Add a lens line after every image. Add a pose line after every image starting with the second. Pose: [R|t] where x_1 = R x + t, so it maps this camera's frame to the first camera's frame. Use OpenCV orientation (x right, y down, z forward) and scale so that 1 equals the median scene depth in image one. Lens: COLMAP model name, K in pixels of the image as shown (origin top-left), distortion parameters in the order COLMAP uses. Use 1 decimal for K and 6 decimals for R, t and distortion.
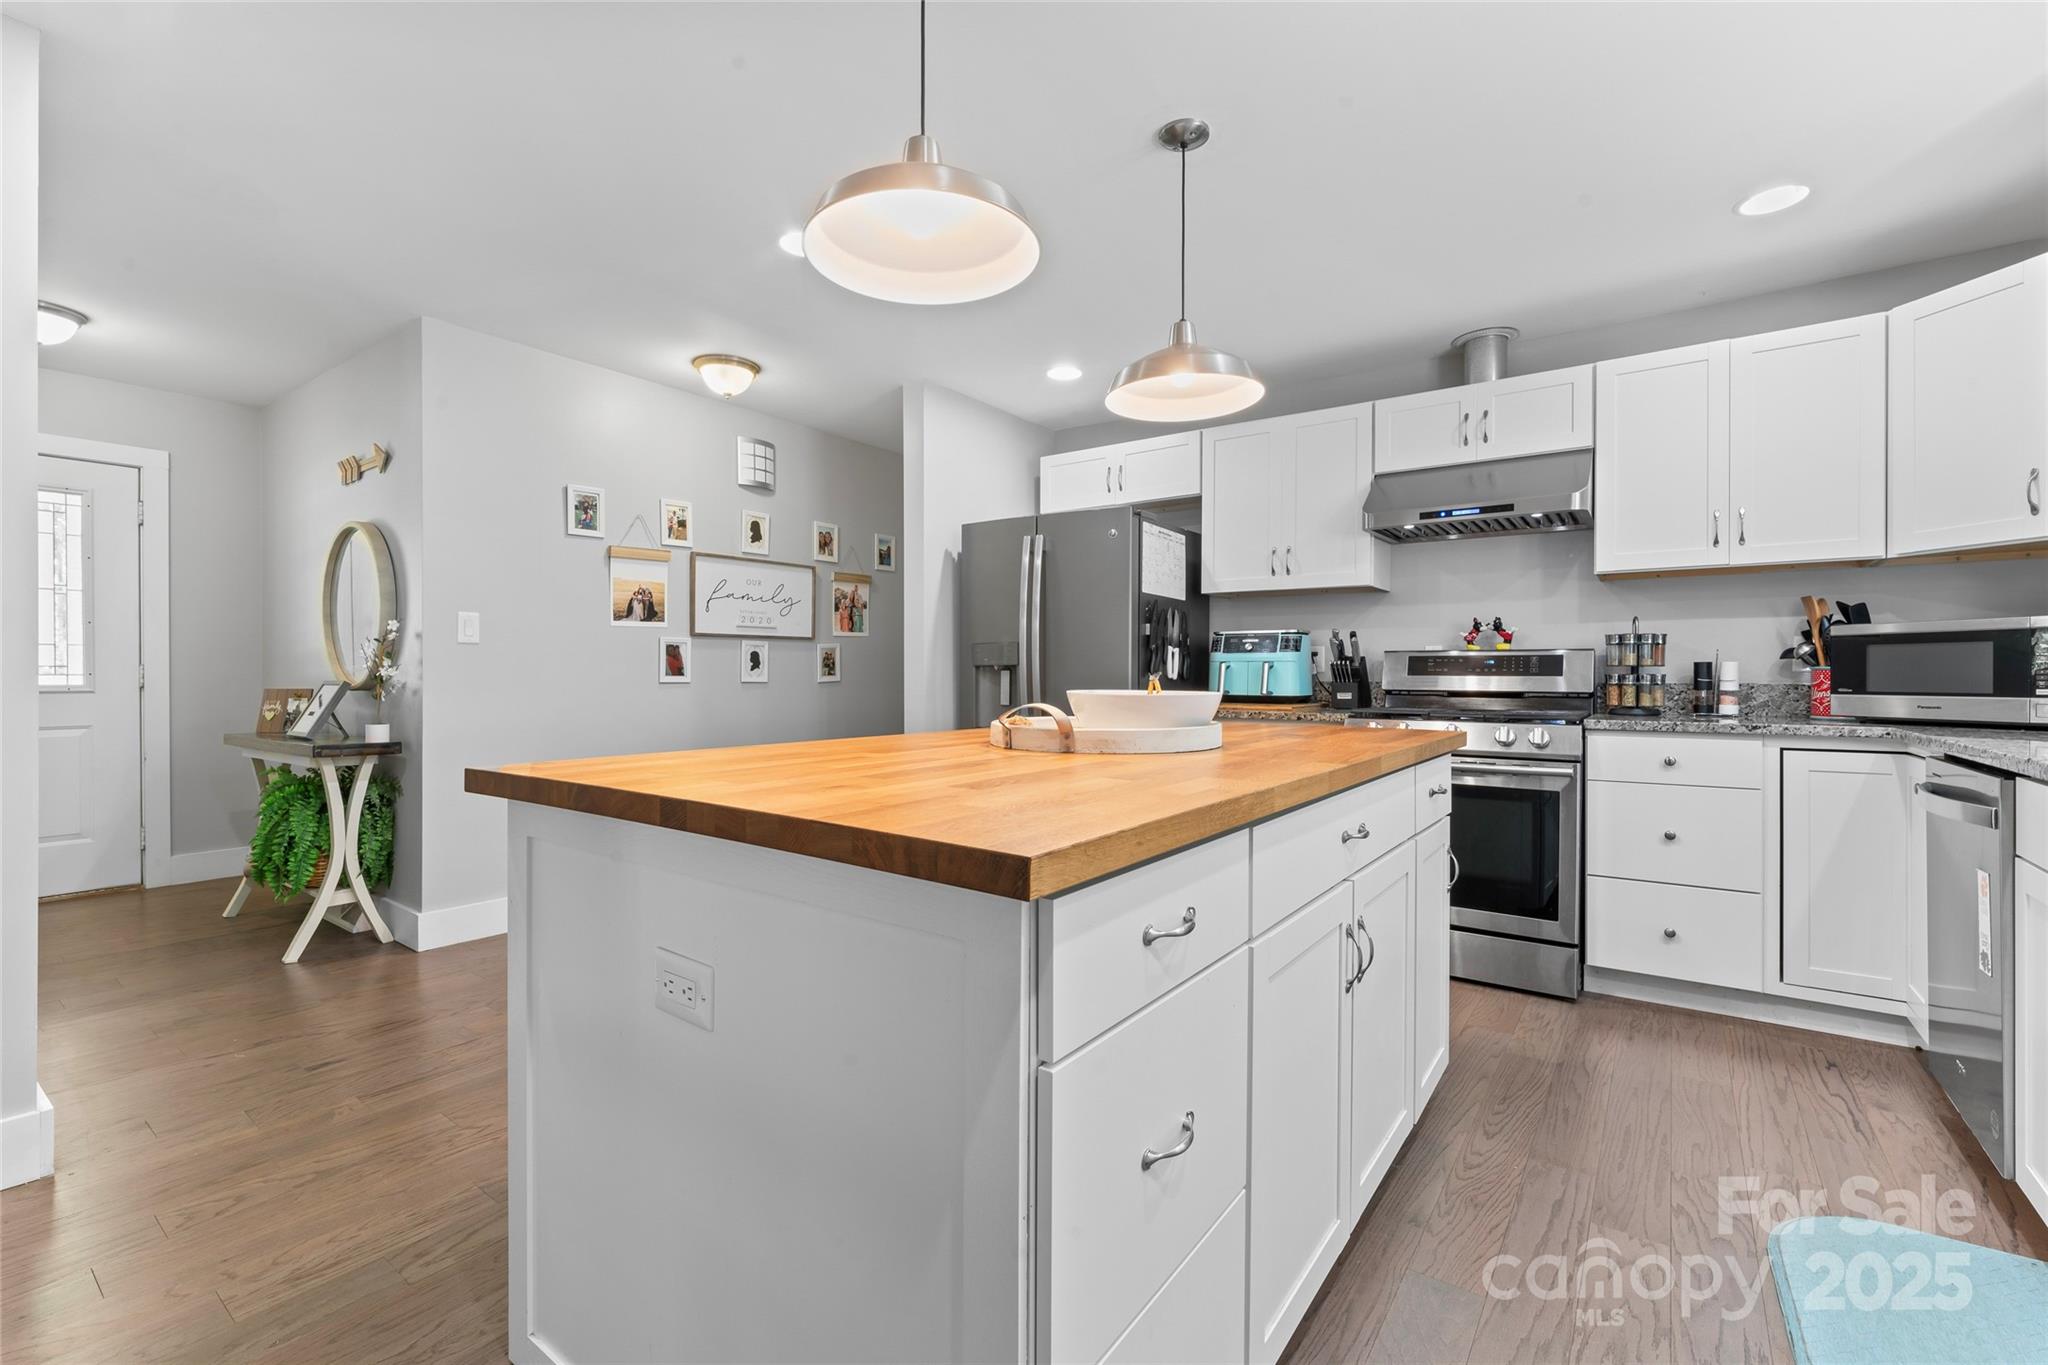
lens RADIAL K [[889.3, 0, 1024.8], [0, 889.3, 679.3], [0, 0, 1]] dist [-0.000023, 0.000130]
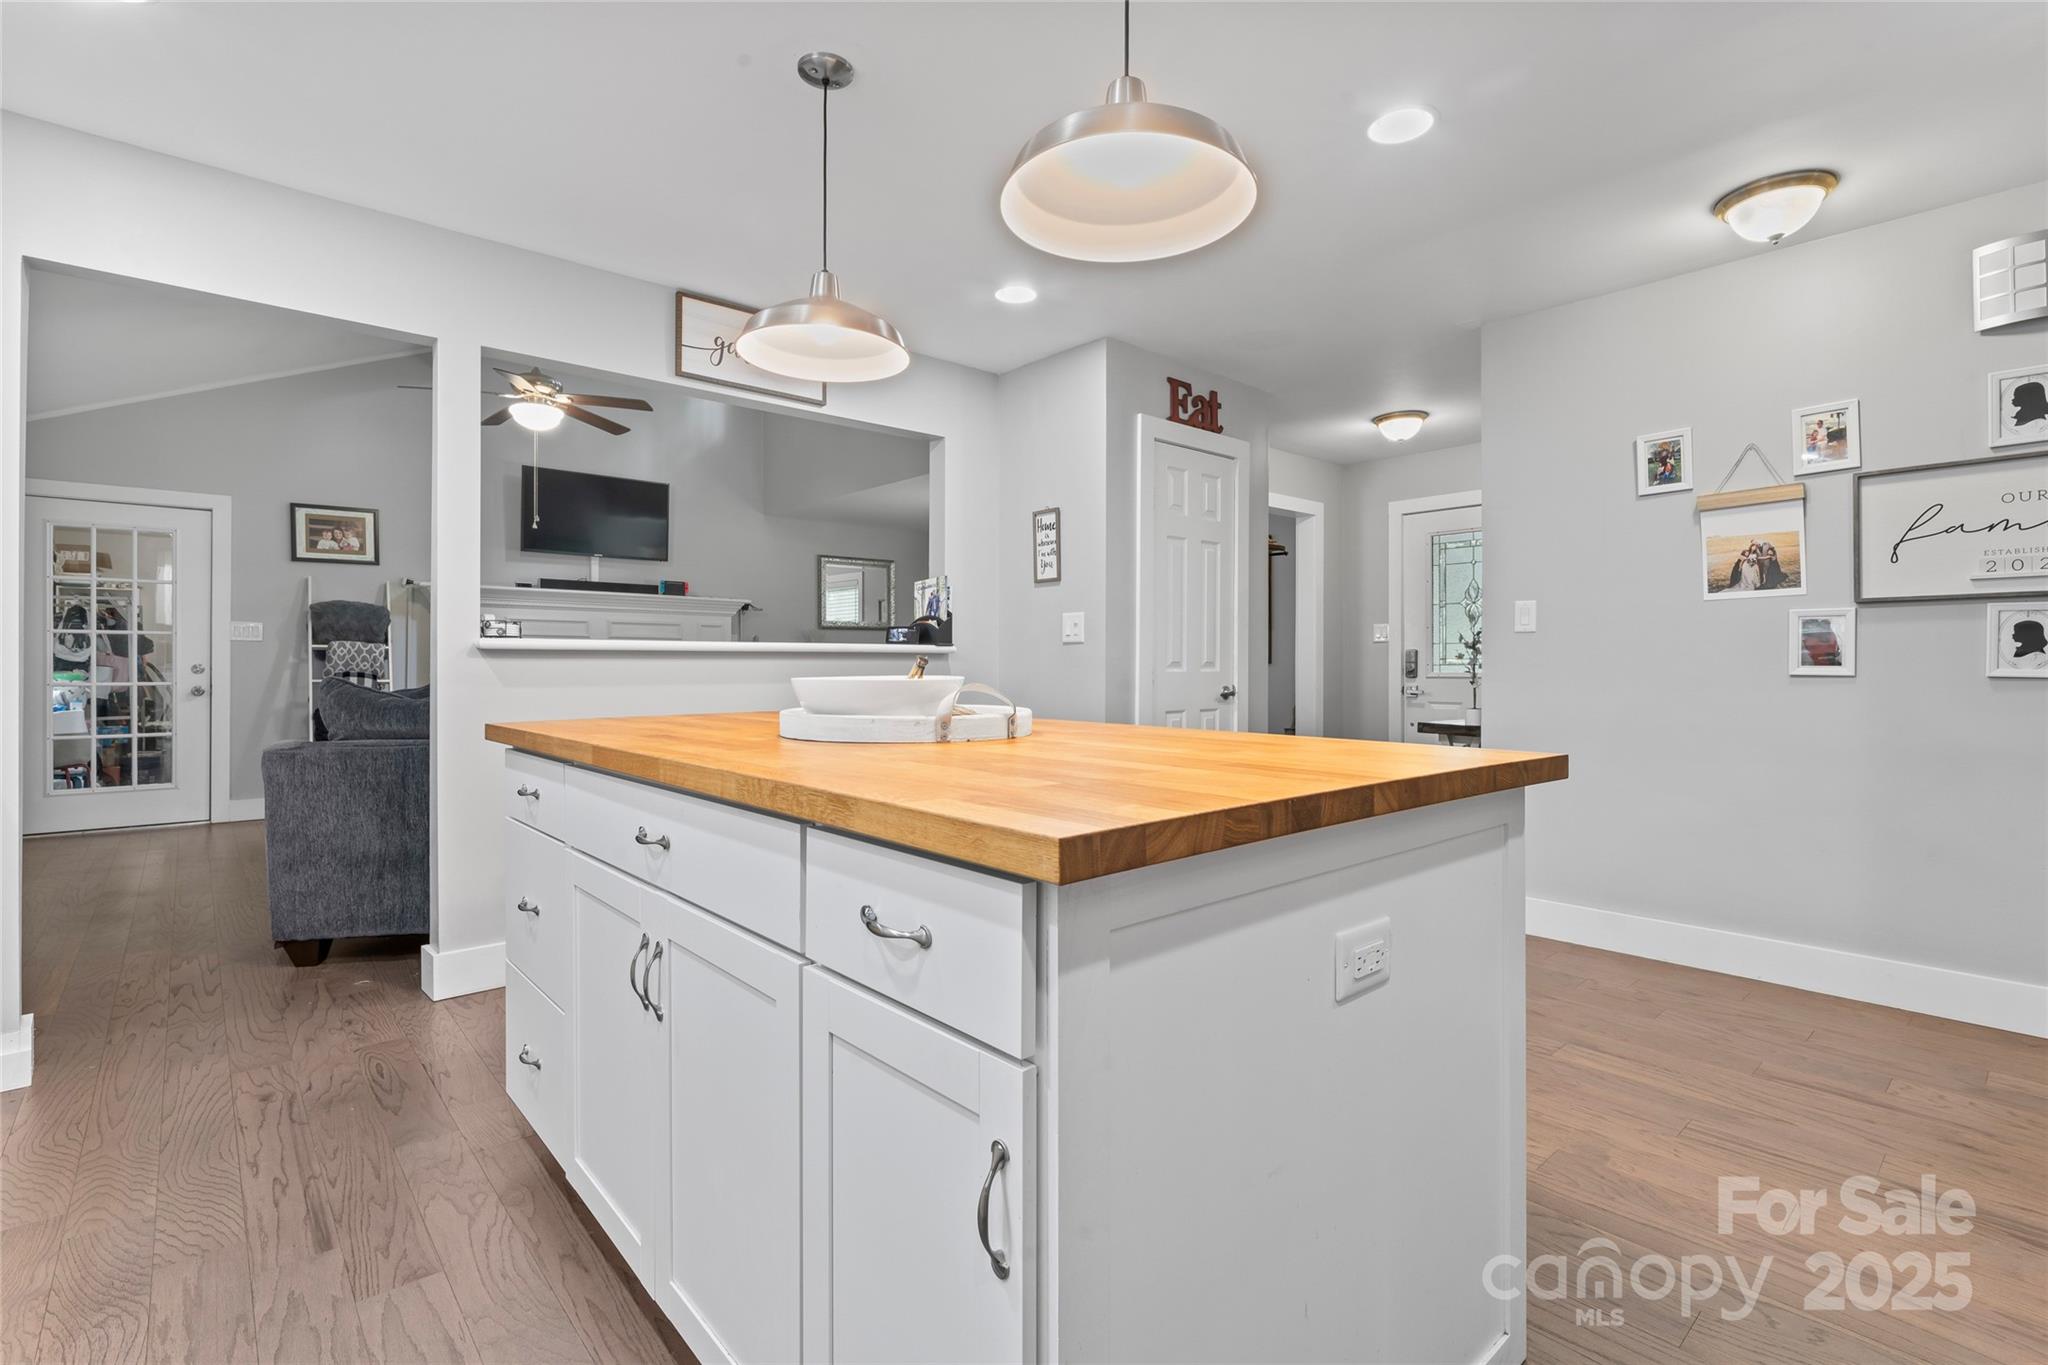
lens RADIAL K [[935.2, 0, 1016.6], [0, 935.2, 668.3], [0, 0, 1]] dist [-0.001449, 0.000978]
pose [[-0.224110, 0.002287, -0.974561, 0.504219], [-0.007843, 0.999961, 0.004150, 0.000215], [0.974532, 0.008574, -0.224084, 0.662575]]
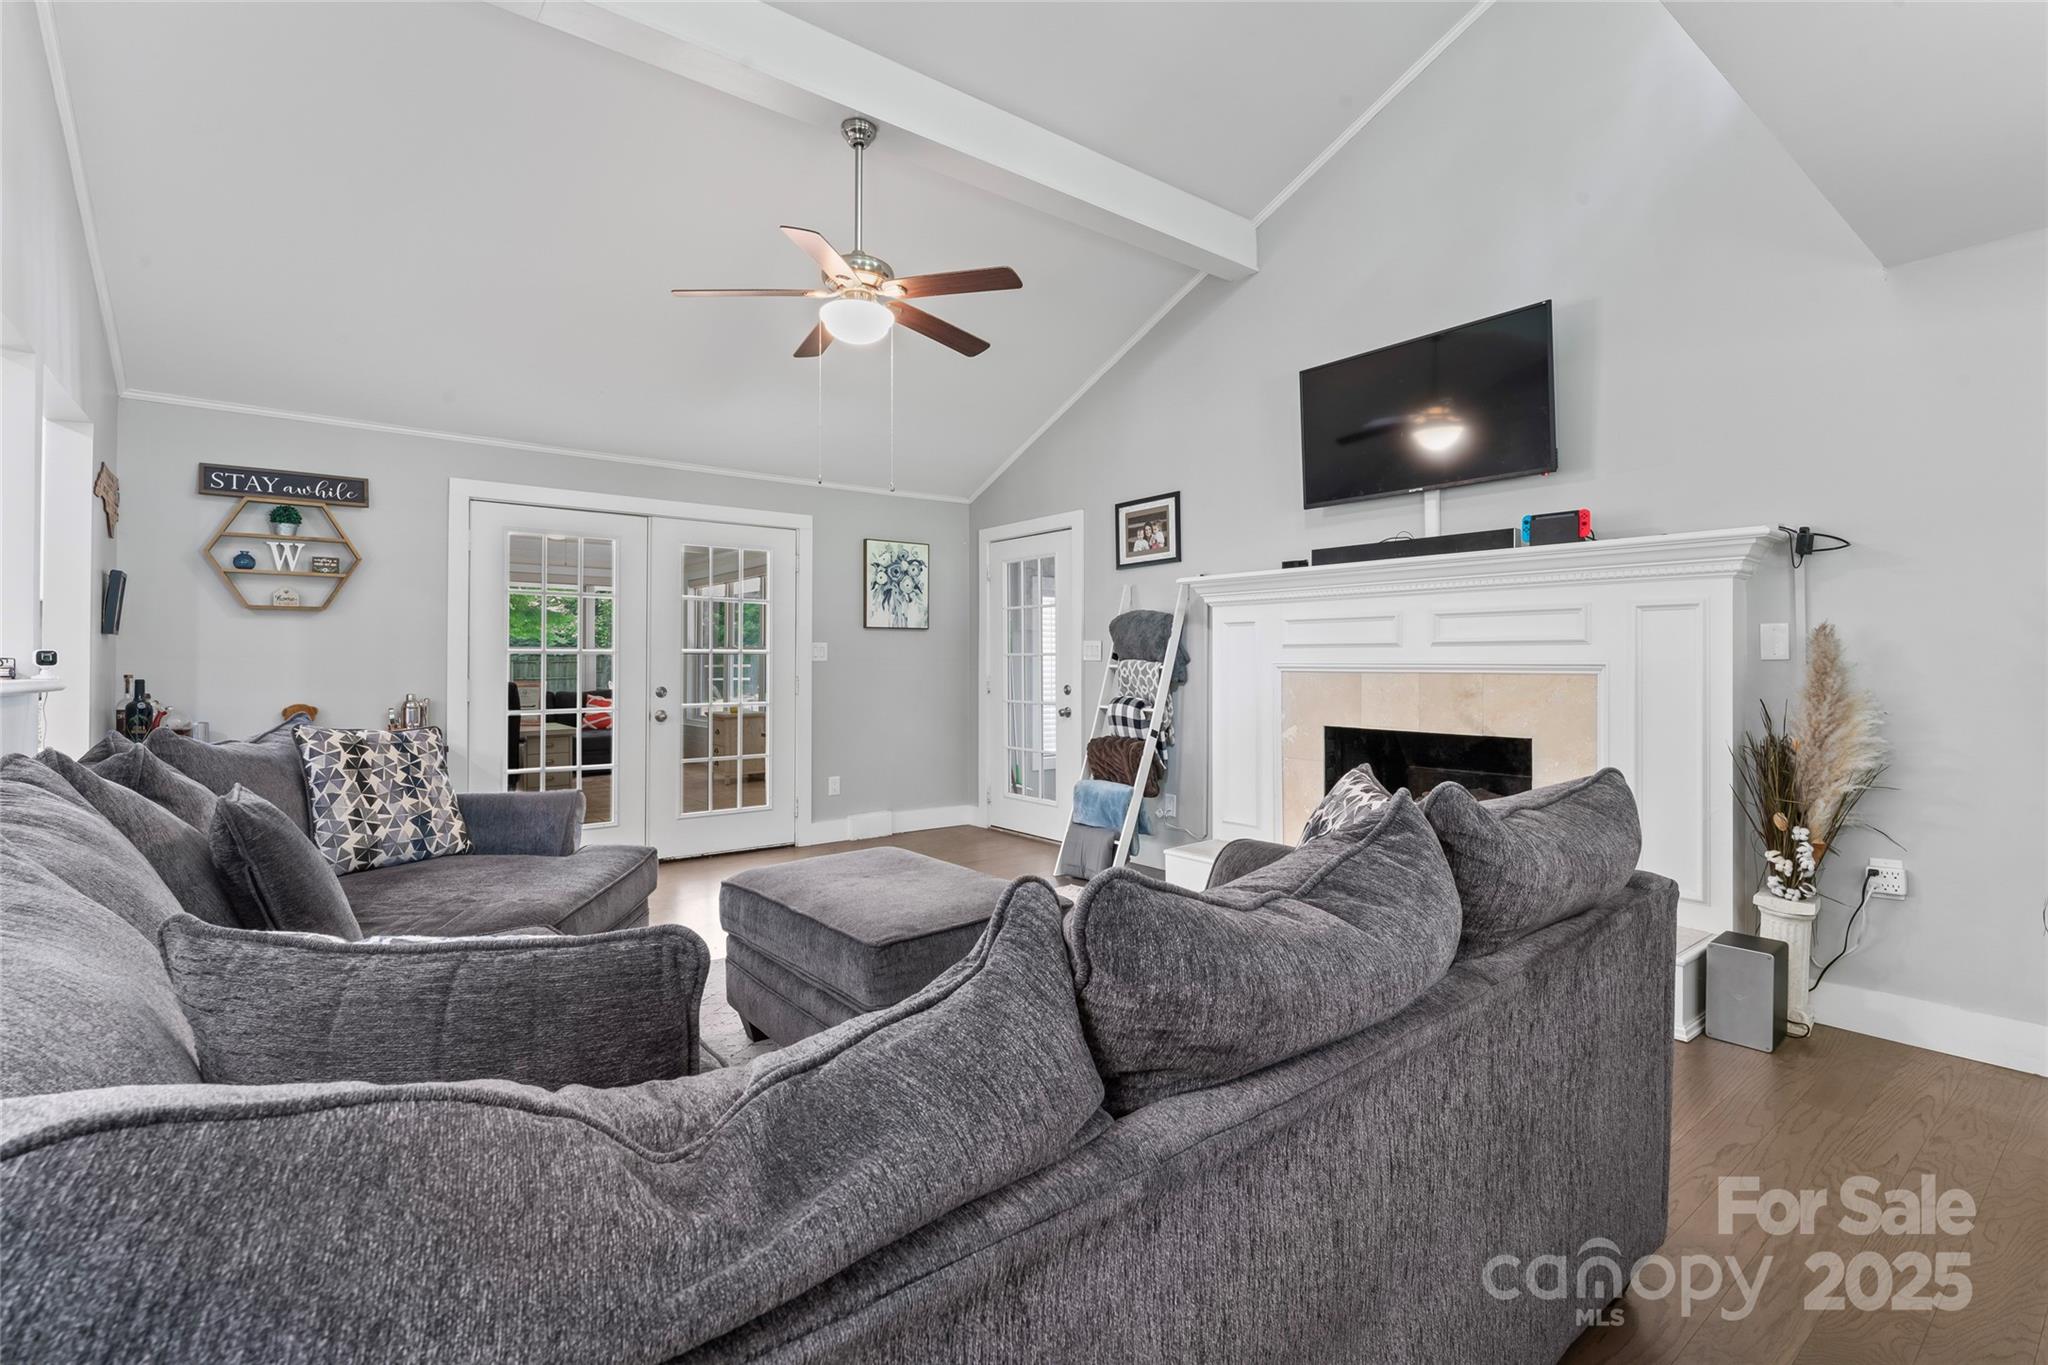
lens RADIAL K [[935.2, 0, 1046.1], [0, 935.2, 650.7], [0, 0, 1]] dist [-0.001449, 0.000978]
pose [[-0.963903, 0.001161, 0.266253, -1.201444], [-0.000922, 0.999970, -0.007698, -0.037155], [-0.266254, -0.007665, -0.963873, 0.464515]]
